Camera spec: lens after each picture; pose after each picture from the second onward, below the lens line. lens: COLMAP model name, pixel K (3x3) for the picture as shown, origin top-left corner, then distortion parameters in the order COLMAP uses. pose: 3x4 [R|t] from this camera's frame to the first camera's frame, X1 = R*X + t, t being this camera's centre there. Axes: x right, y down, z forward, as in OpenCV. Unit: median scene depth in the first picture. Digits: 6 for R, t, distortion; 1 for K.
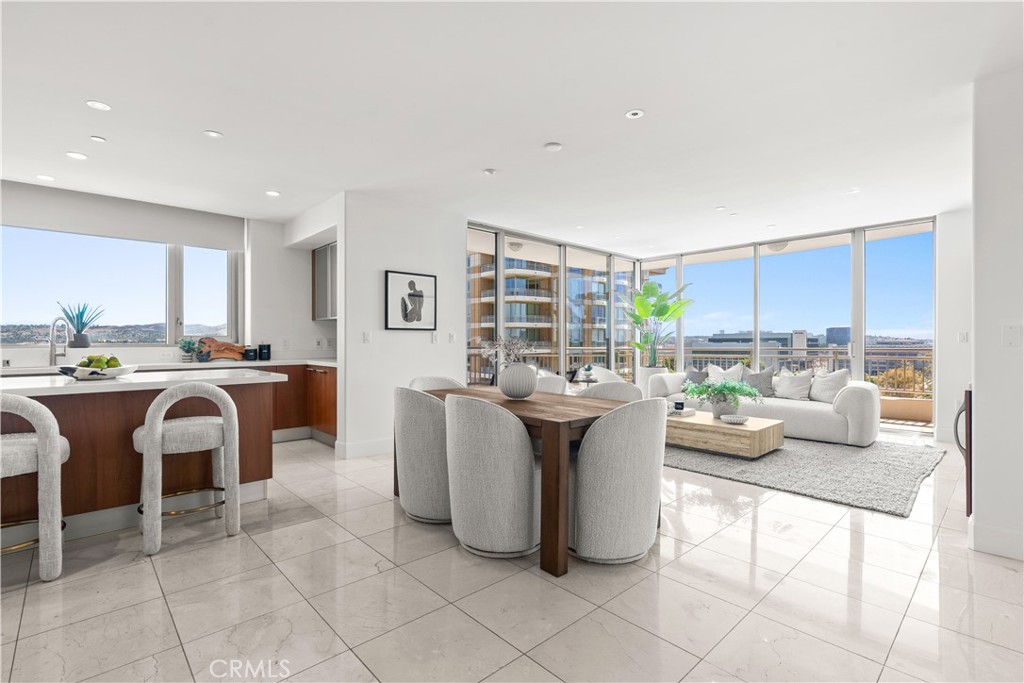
lens RADIAL K [[475.5, 0, 512.0], [0, 475.5, 341.5], [0, 0, 1]] dist [-0.001223, 0.000444]
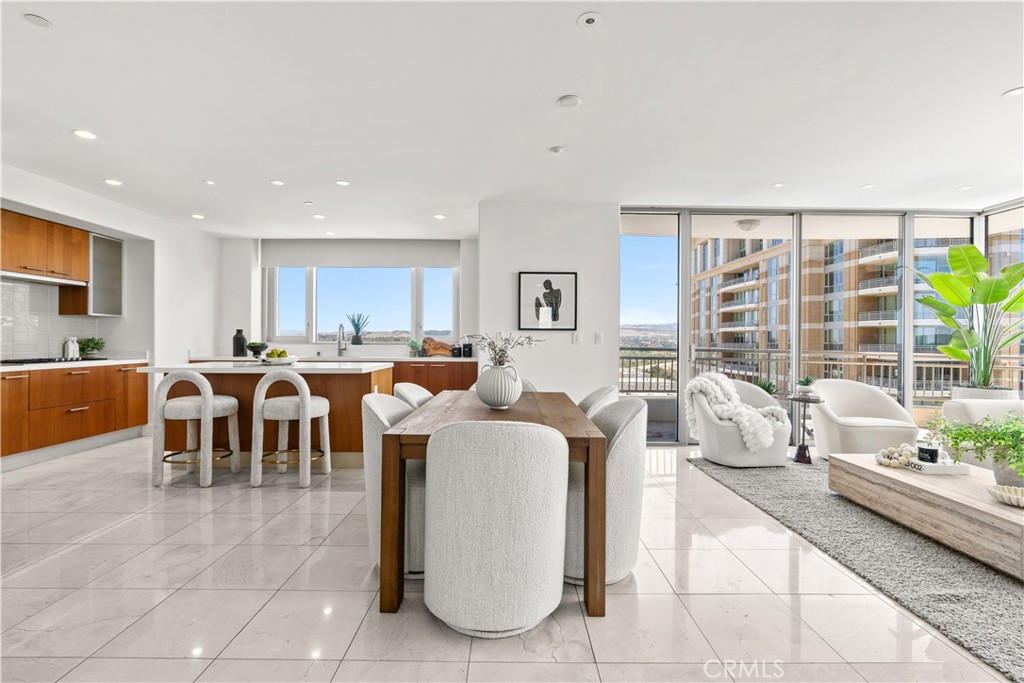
lens RADIAL K [[464.0, 0, 512.0], [0, 464.0, 341.5], [0, 0, 1]] dist [-0.003427, 0.000131]
pose [[0.732779, 0.005355, -0.680446, 0.379240], [-0.007033, 0.999975, 0.000295, -0.000585], [0.680430, 0.004569, 0.732798, 0.244787]]
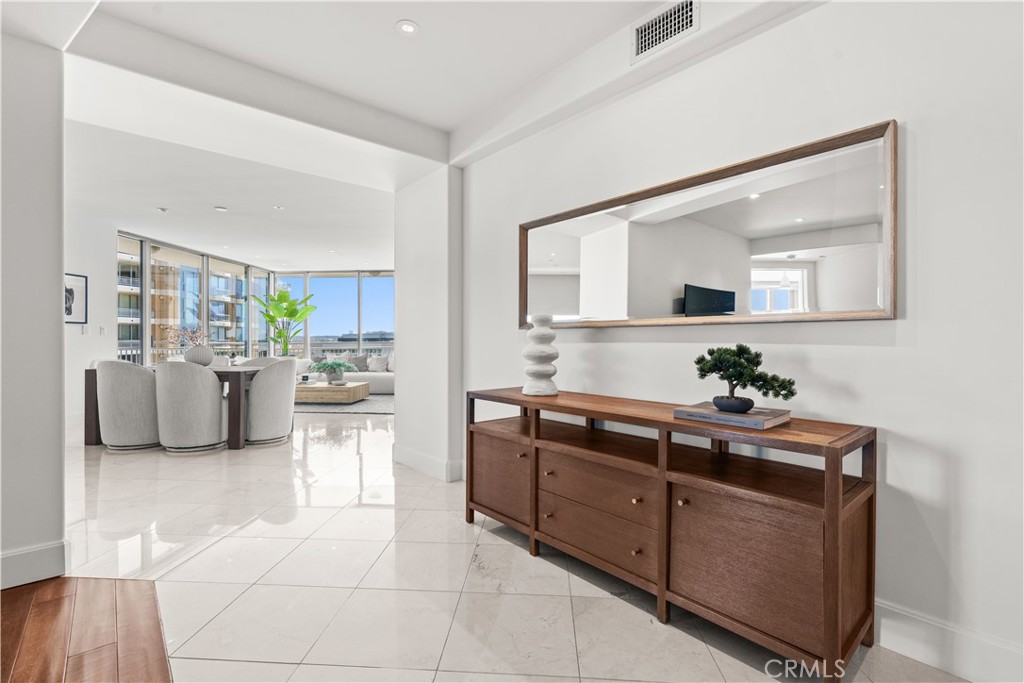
lens RADIAL K [[464.0, 0, 512.0], [0, 464.0, 341.5], [0, 0, 1]] dist [-0.003427, 0.000131]
pose [[0.730976, -0.000997, 0.682402, -0.175568], [0.000458, 0.999999, 0.000970, 0.019529], [-0.682403, -0.000397, 0.730976, -0.532658]]
